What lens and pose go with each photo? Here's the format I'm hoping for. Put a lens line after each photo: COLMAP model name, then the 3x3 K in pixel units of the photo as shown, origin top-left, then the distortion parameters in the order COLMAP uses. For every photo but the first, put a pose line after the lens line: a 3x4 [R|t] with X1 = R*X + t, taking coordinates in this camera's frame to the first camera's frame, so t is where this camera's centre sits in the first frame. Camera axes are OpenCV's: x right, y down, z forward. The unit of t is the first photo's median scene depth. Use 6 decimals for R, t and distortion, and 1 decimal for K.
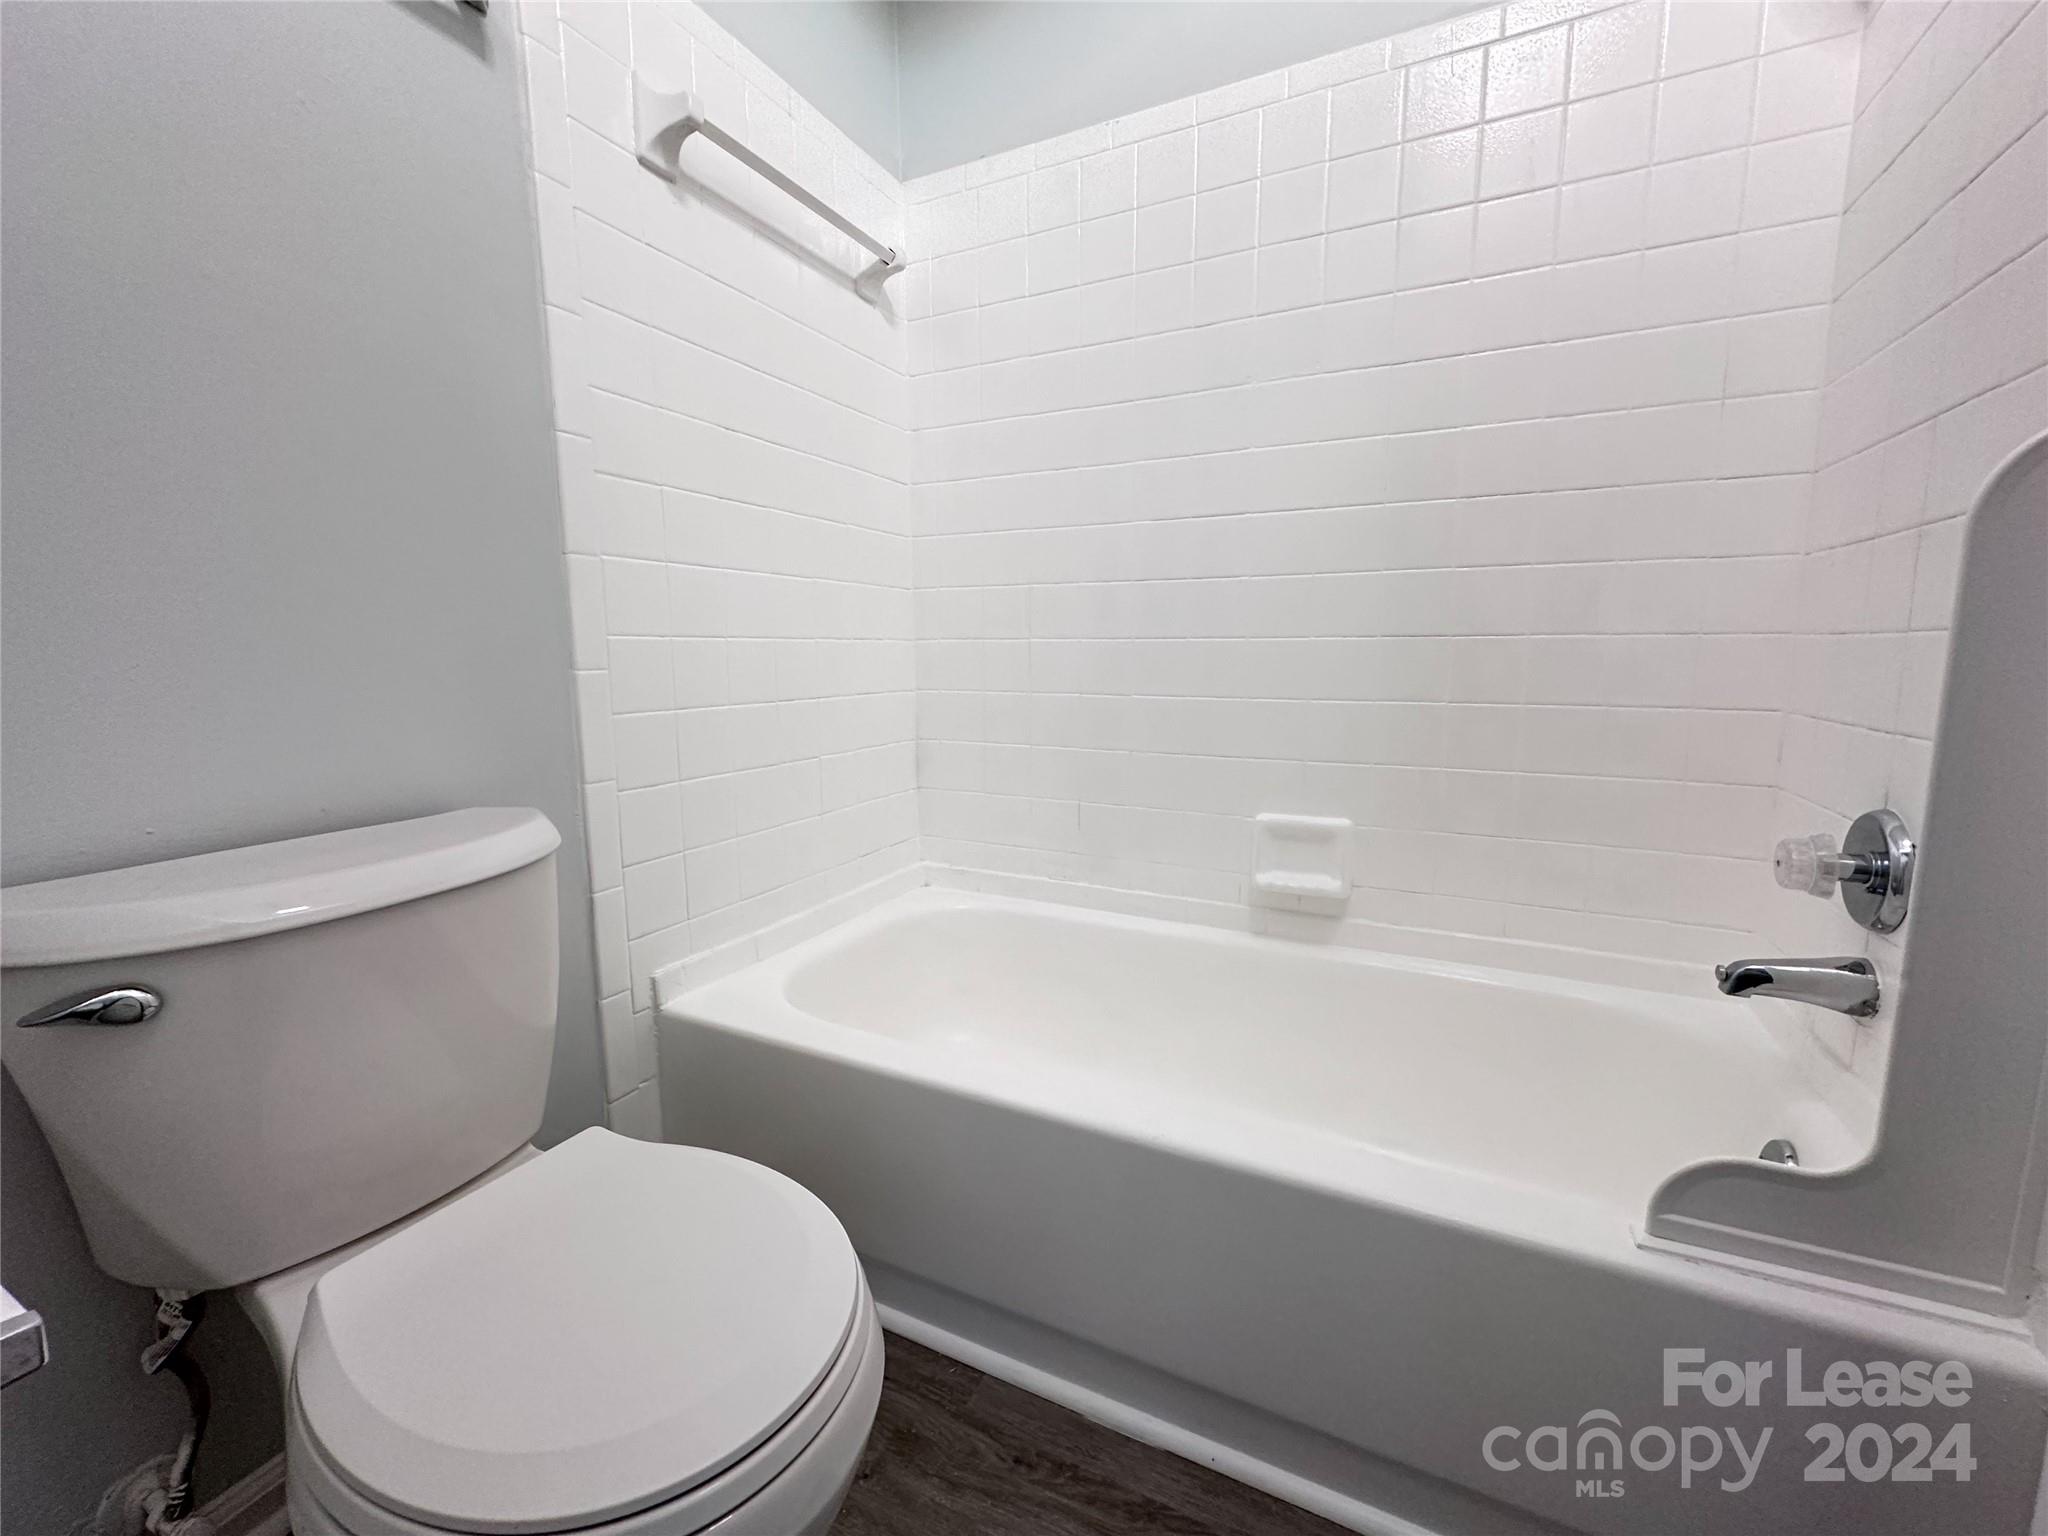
lens RADIAL K [[822.5, 0, 1032.3], [0, 822.5, 765.2], [0, 0, 1]] dist [-0.004351, 0.000587]
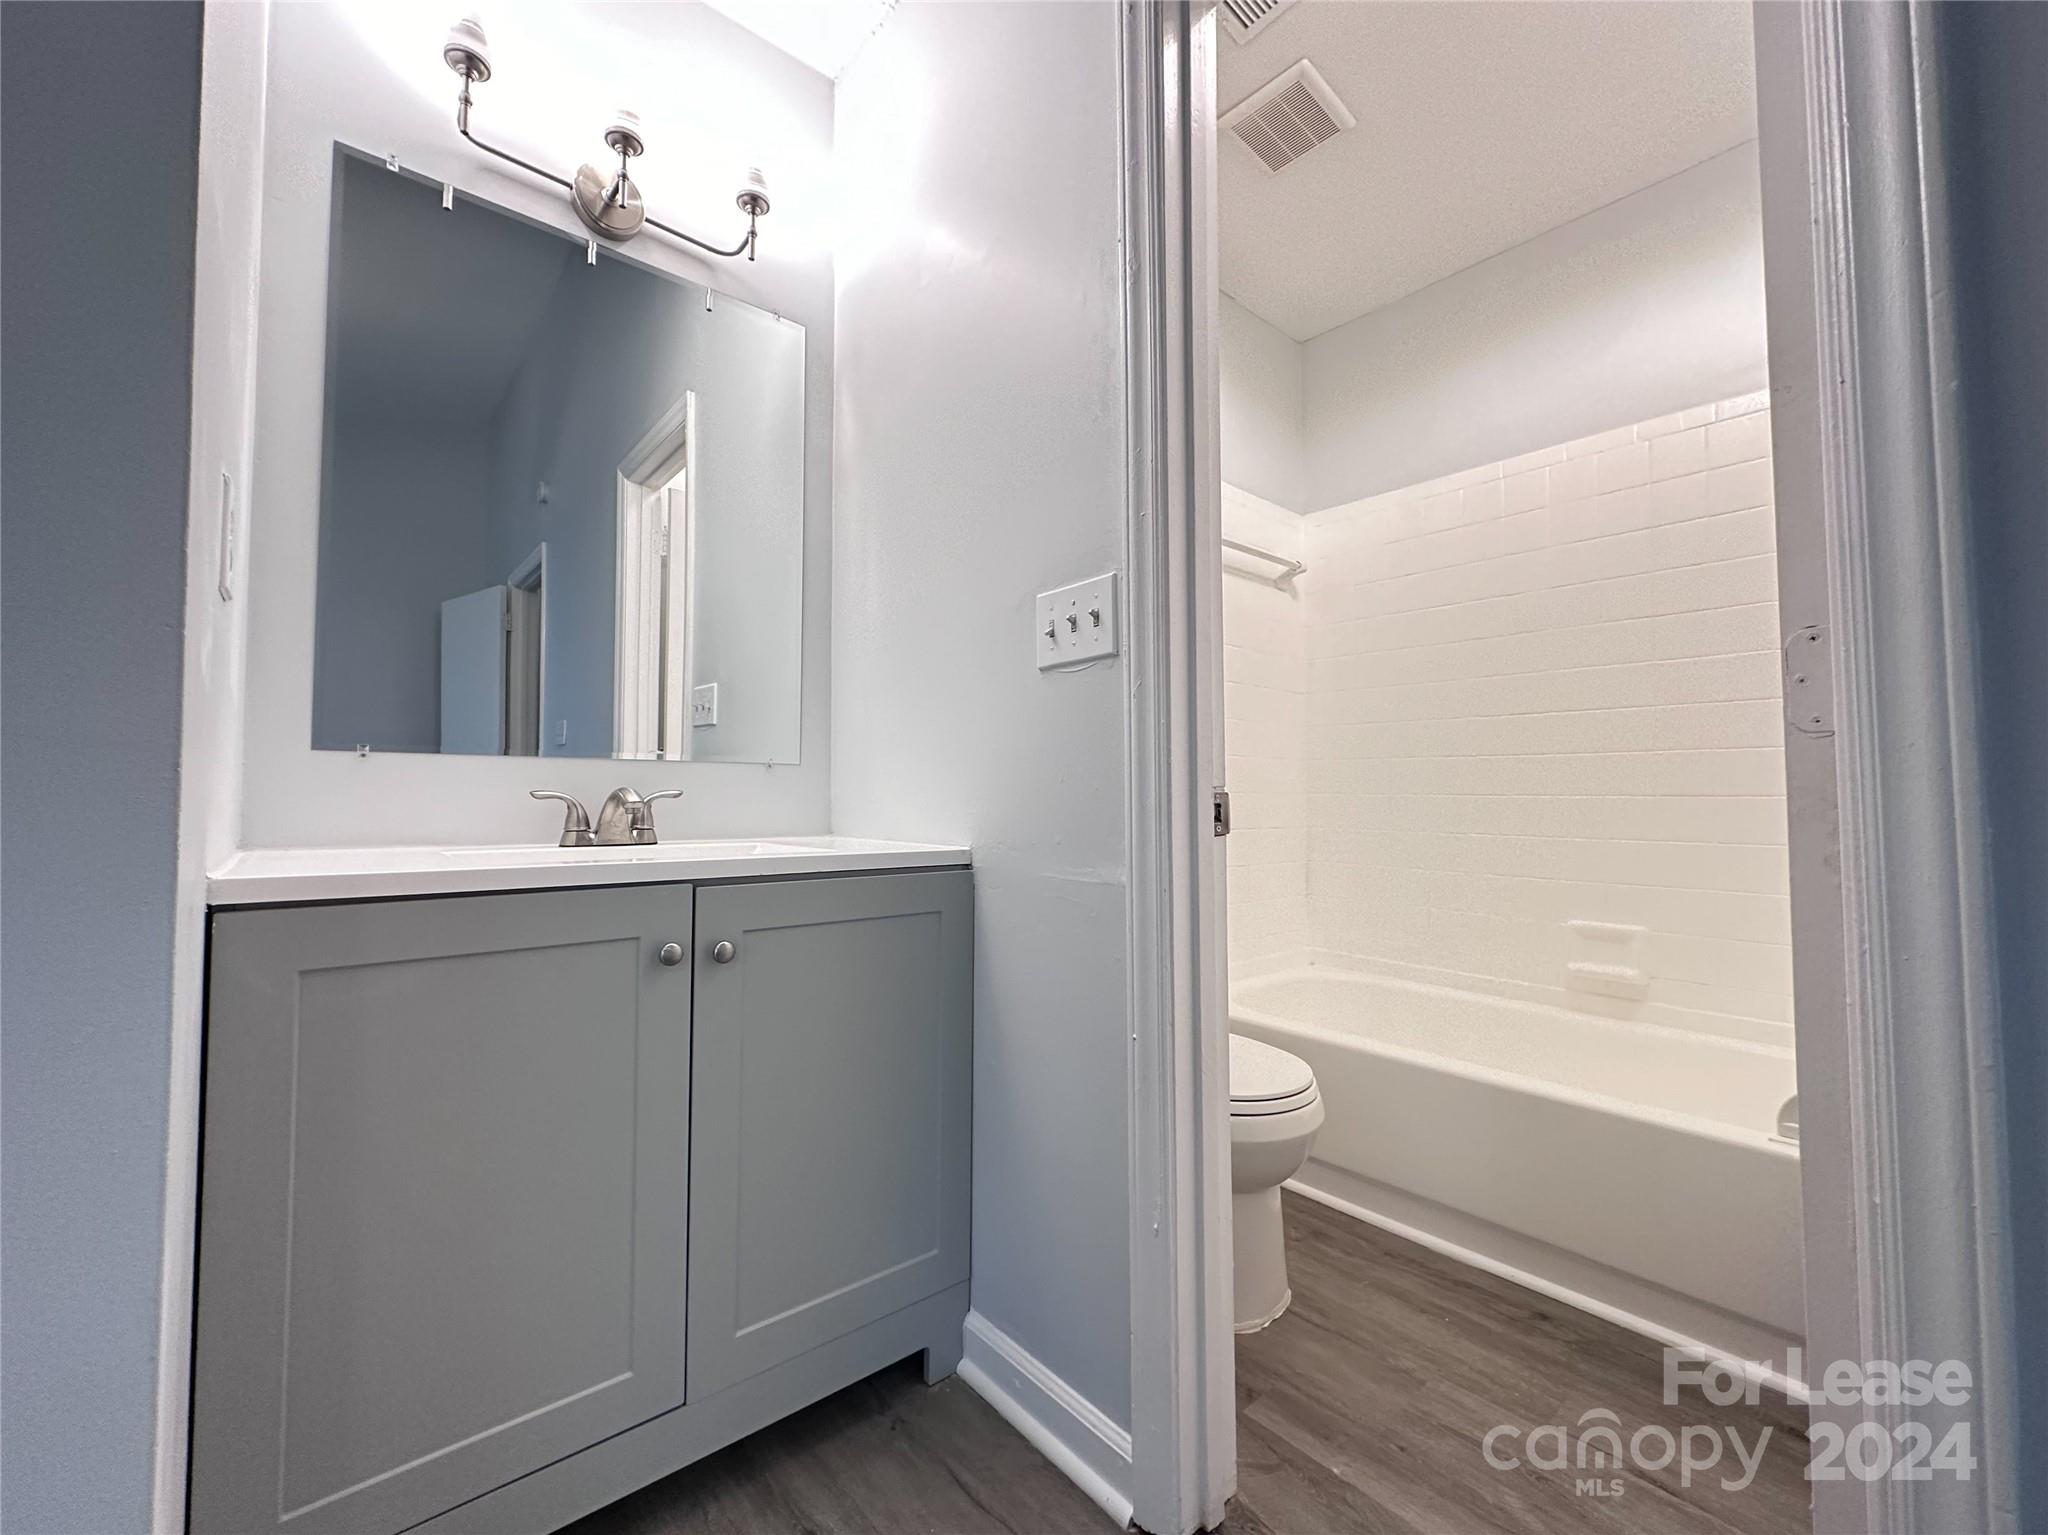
lens RADIAL K [[822.5, 0, 1019.2], [0, 822.5, 767.0], [0, 0, 1]] dist [-0.004351, 0.000587]
pose [[0.909817, -0.006170, -0.414964, 0.002423], [-0.062758, 0.986345, -0.152265, 0.071326], [0.410237, 0.164576, 0.897006, -0.672569]]
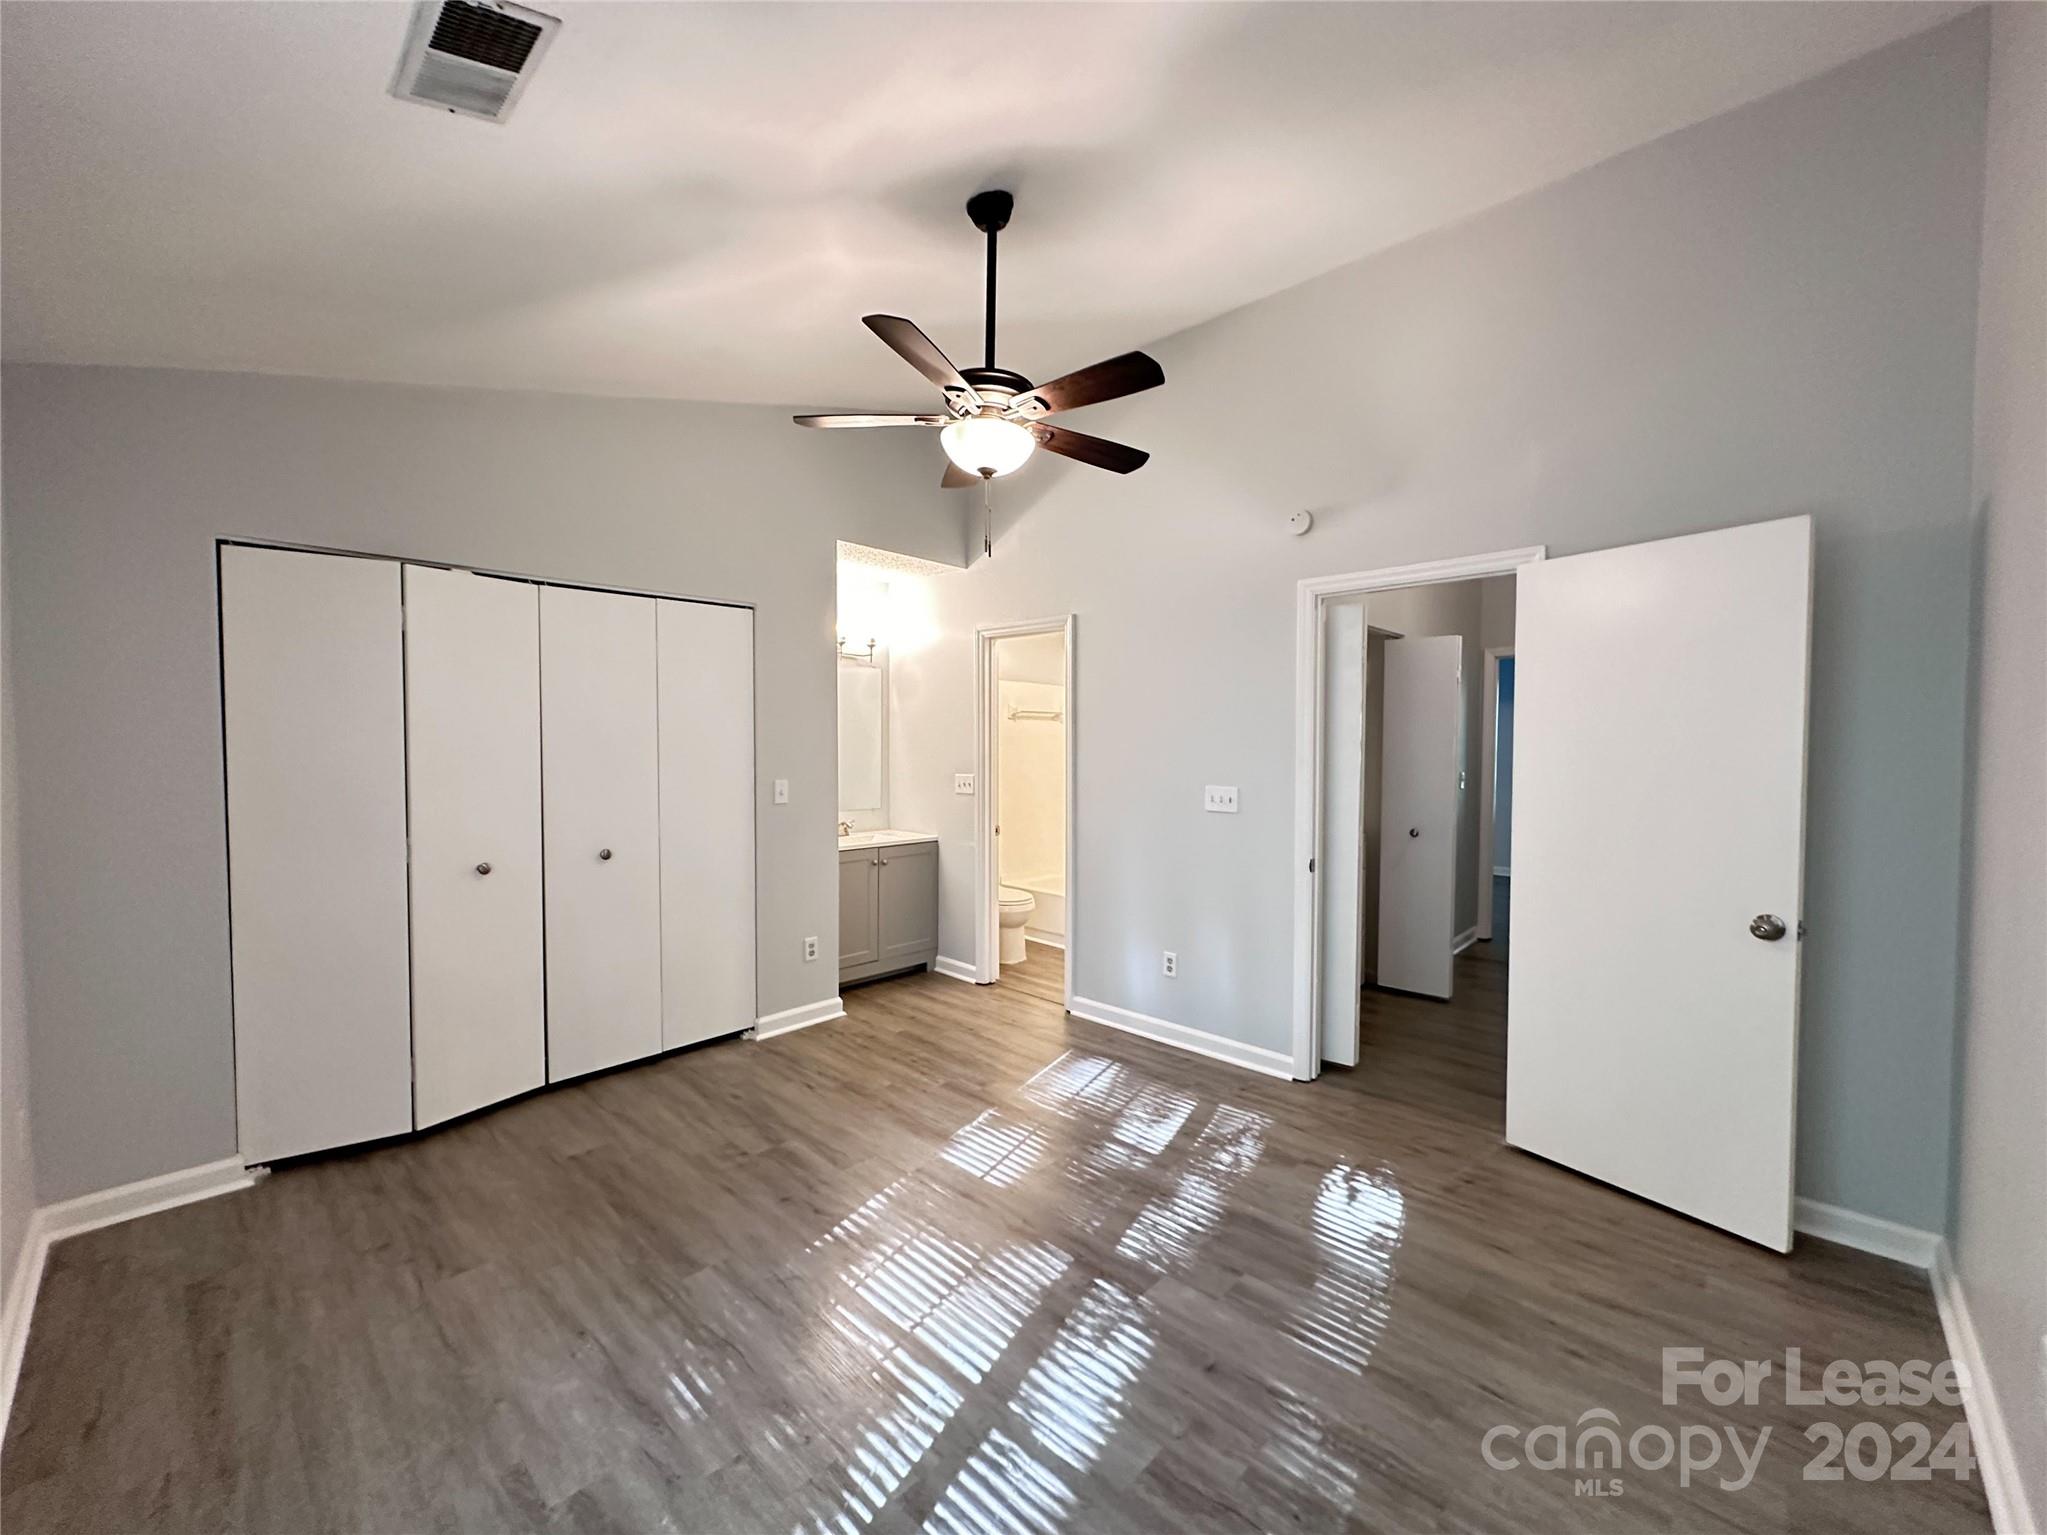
lens RADIAL K [[822.1, 0, 1026.0], [0, 822.1, 764.3], [0, 0, 1]] dist [-0.004351, 0.000587]
pose [[0.949666, 0.022995, -0.312419, 0.904872], [-0.054277, 0.994297, -0.091805, 0.024686], [0.308527, 0.104141, 0.945498, -2.822158]]
